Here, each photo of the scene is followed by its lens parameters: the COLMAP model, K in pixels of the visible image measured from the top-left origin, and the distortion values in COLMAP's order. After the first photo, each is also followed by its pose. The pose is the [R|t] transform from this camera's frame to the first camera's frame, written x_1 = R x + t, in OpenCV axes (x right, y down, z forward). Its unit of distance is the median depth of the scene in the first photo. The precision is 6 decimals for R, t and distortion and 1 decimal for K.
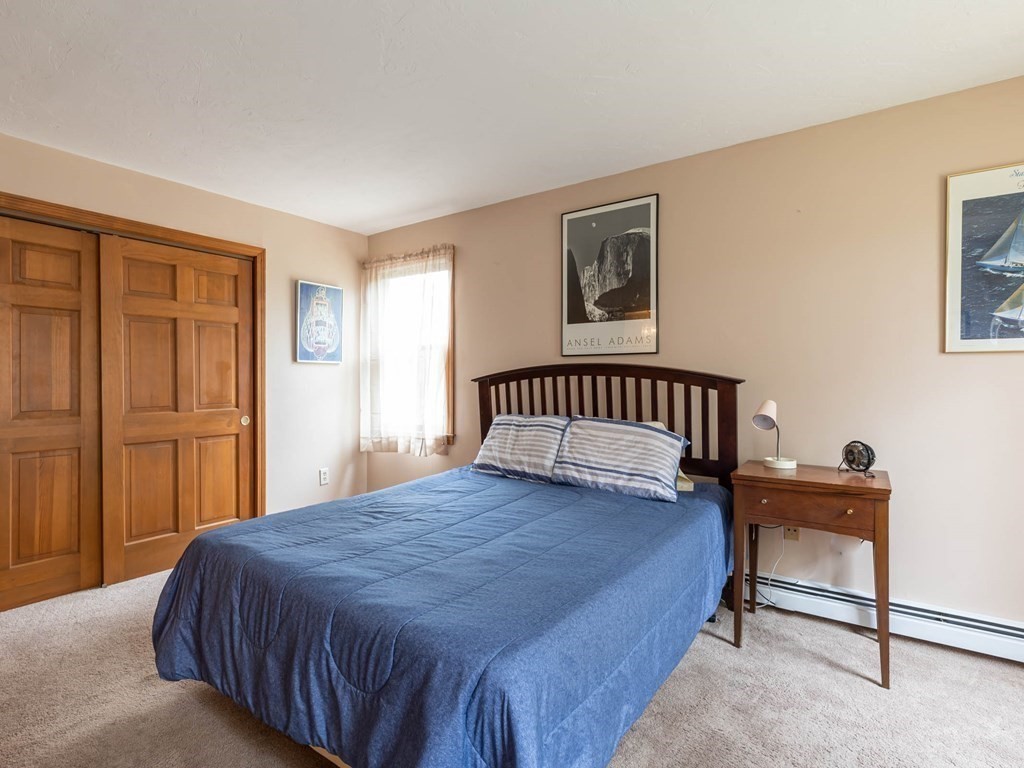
lens RADIAL K [[503.7, 0, 512.8], [0, 503.7, 372.9], [0, 0, 1]] dist [-0.001853, -0.000330]
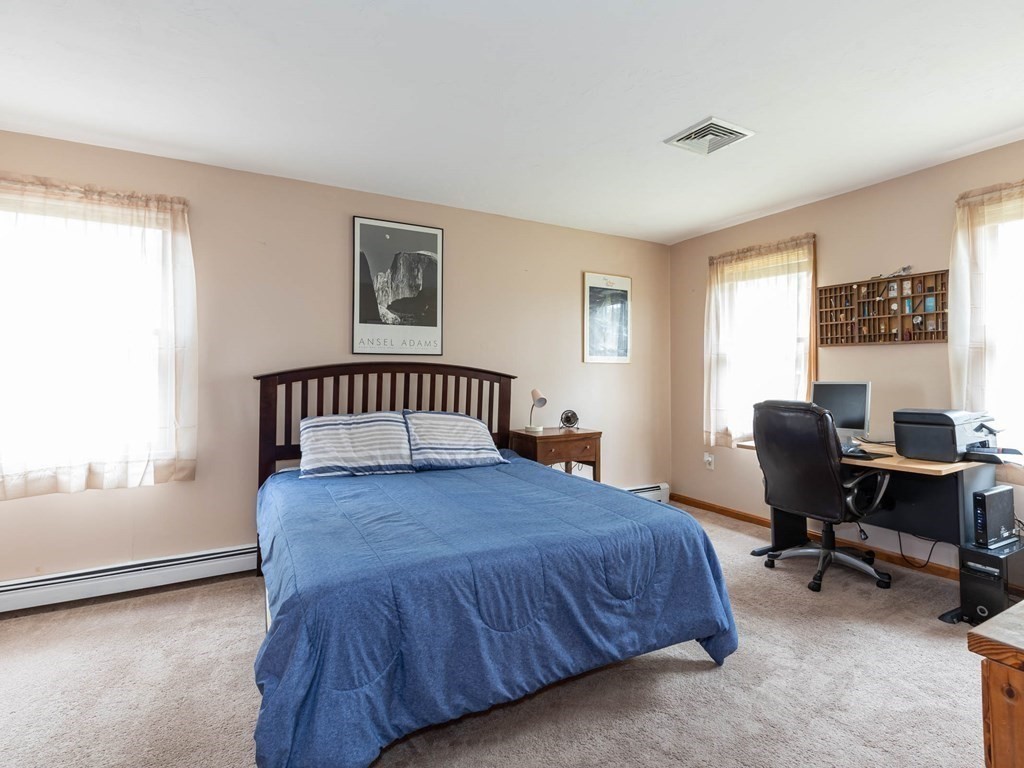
lens RADIAL K [[523.4, 0, 508.8], [0, 523.4, 361.9], [0, 0, 1]] dist [0.000390, 0.000055]
pose [[0.435469, 0.022605, 0.899920, -0.788312], [-0.007247, 0.999740, -0.021606, 0.004494], [-0.900175, 0.002887, 0.435519, 0.272375]]
